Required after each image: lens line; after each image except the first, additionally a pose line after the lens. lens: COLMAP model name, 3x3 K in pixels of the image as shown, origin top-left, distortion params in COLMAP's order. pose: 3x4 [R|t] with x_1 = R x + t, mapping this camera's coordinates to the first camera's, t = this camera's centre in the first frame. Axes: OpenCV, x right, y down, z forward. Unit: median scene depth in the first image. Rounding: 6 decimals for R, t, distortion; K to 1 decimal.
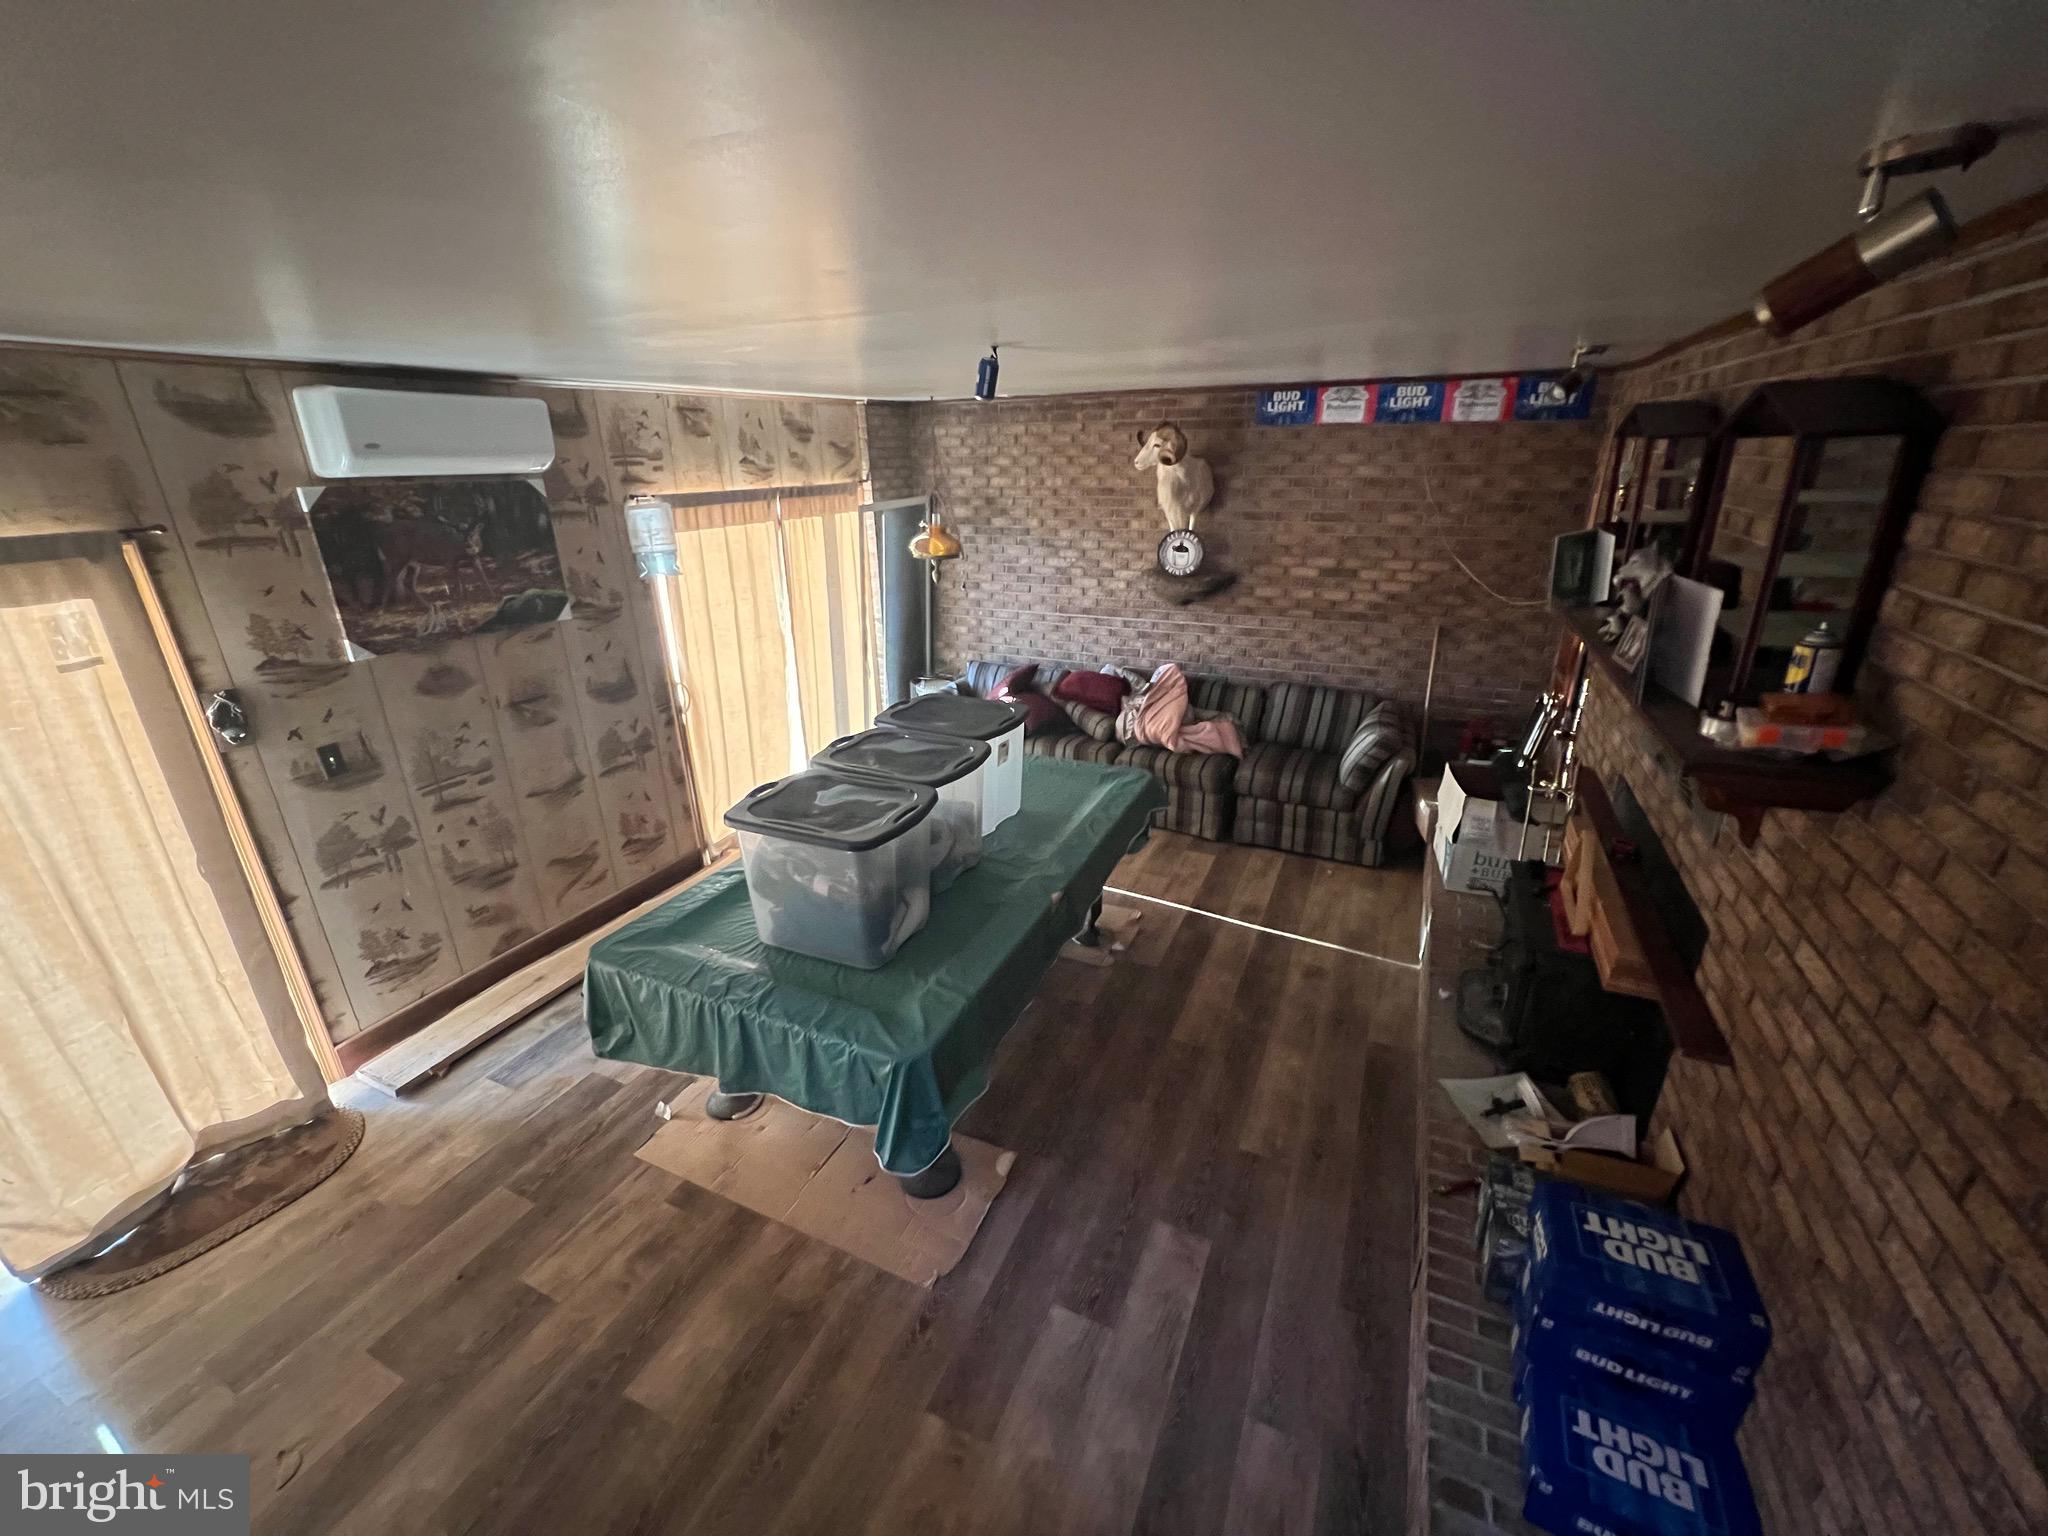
lens RADIAL K [[827.8, 0, 1025.9], [0, 827.8, 761.3], [0, 0, 1]] dist [-0.002357, 0.001349]
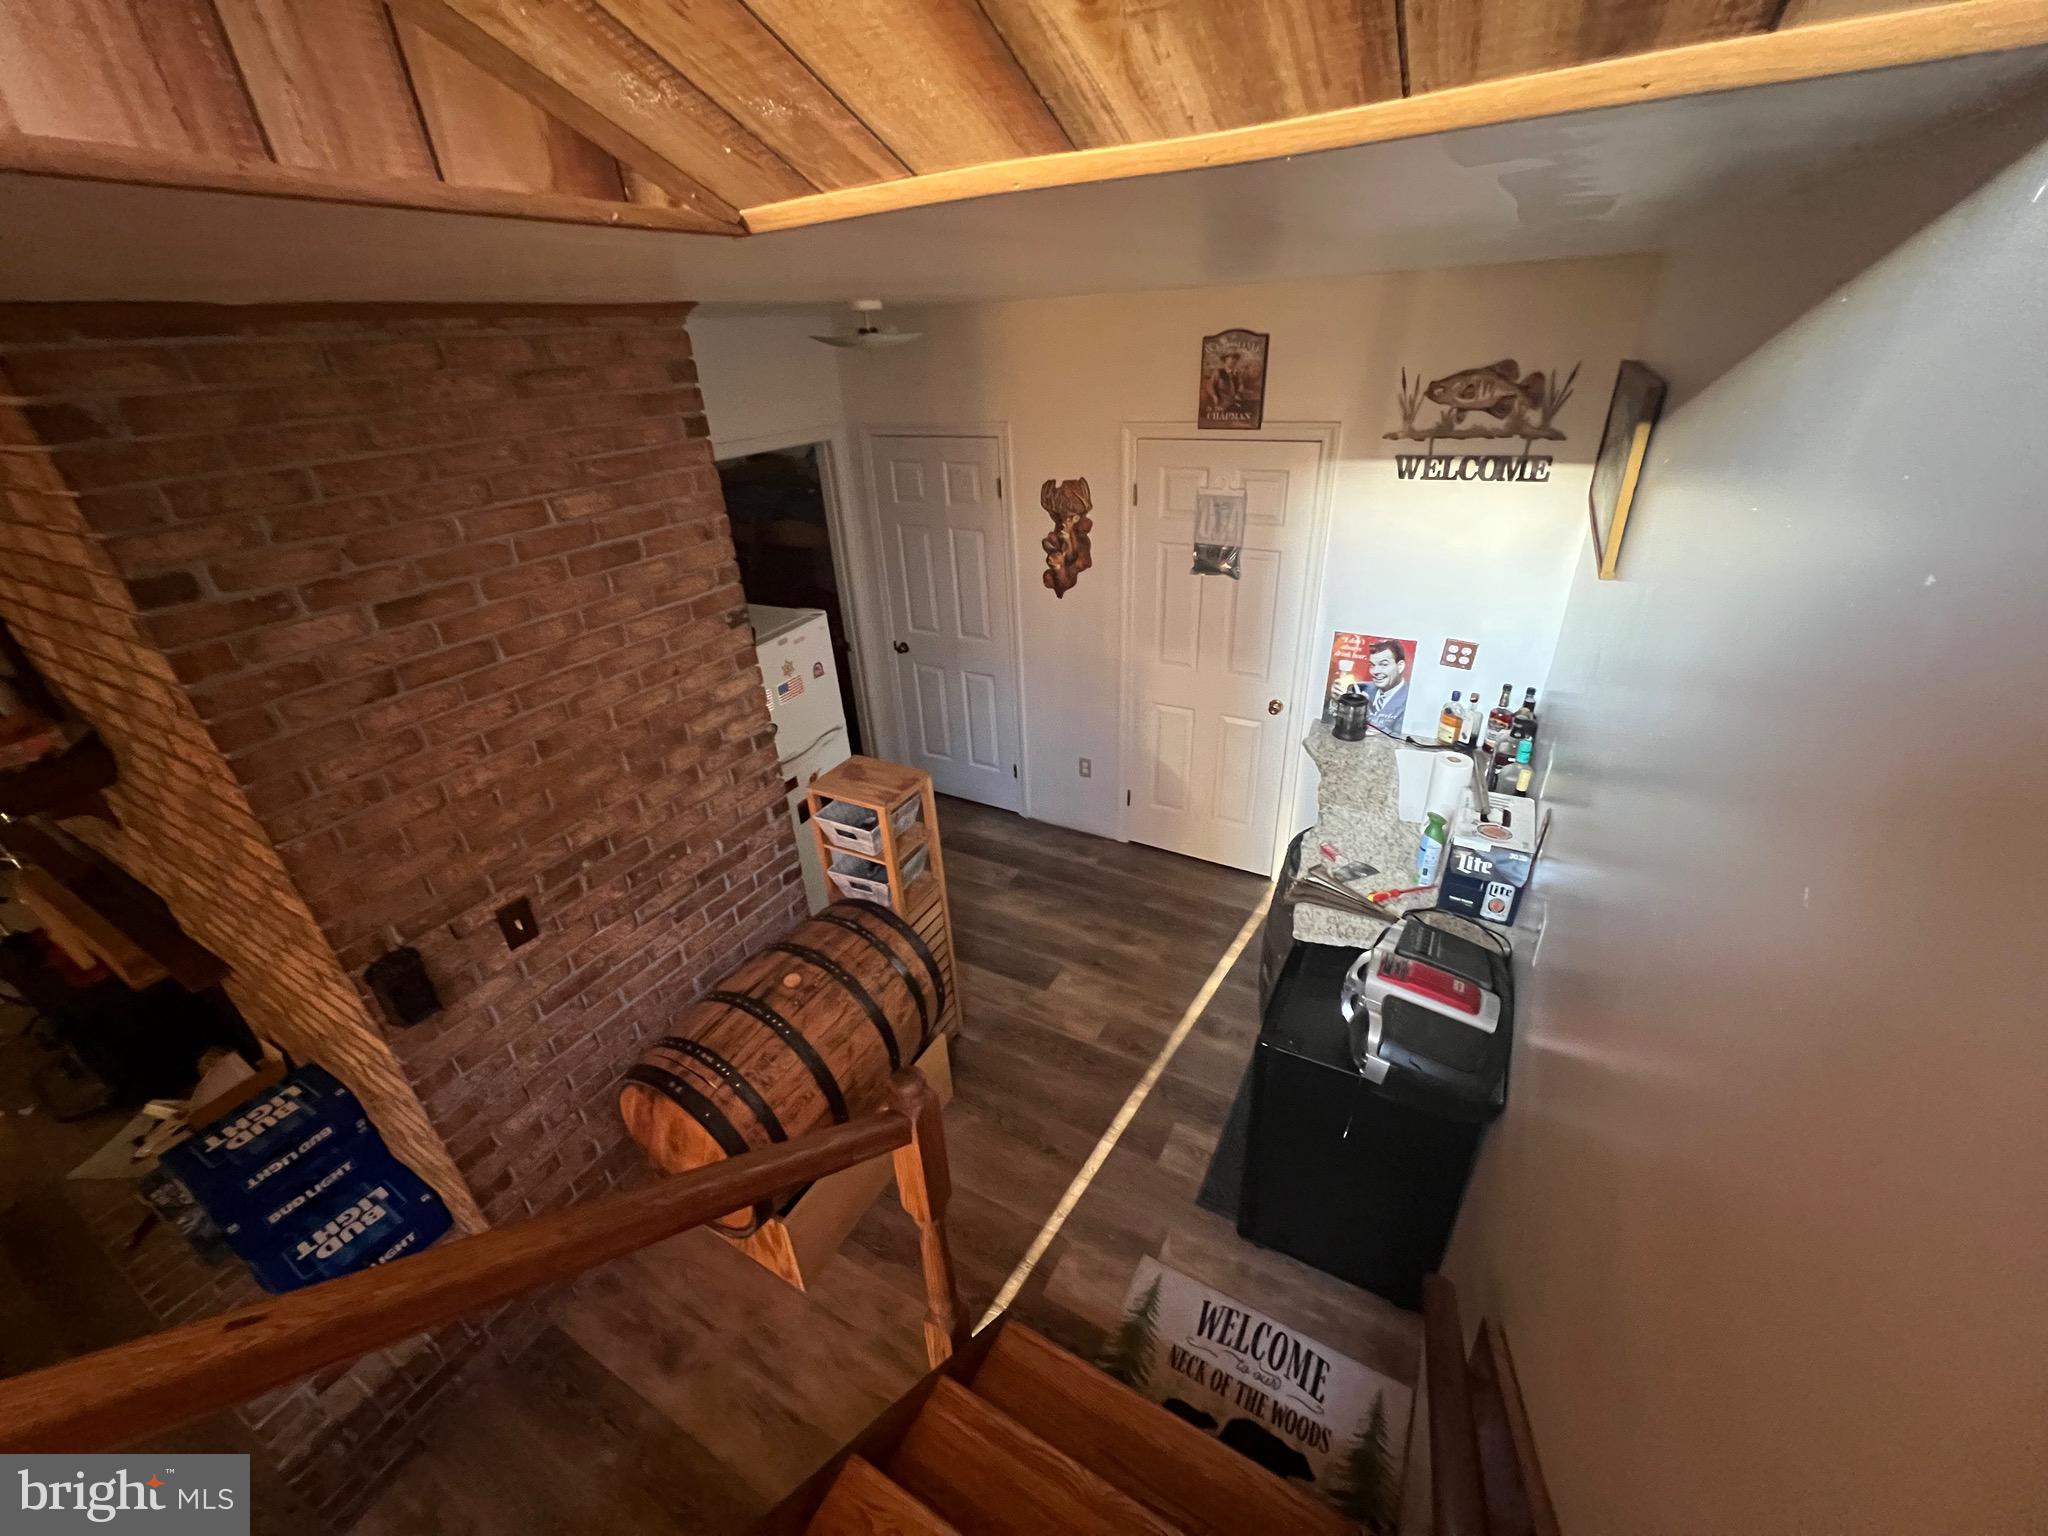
lens RADIAL K [[827.8, 0, 1024.6], [0, 827.8, 763.3], [0, 0, 1]] dist [-0.002357, 0.001349]
pose [[0.083441, -0.452368, 0.887919, -0.055077], [0.393633, 0.833528, 0.387666, 0.087846], [-0.915473, 0.317167, 0.247617, -0.622748]]
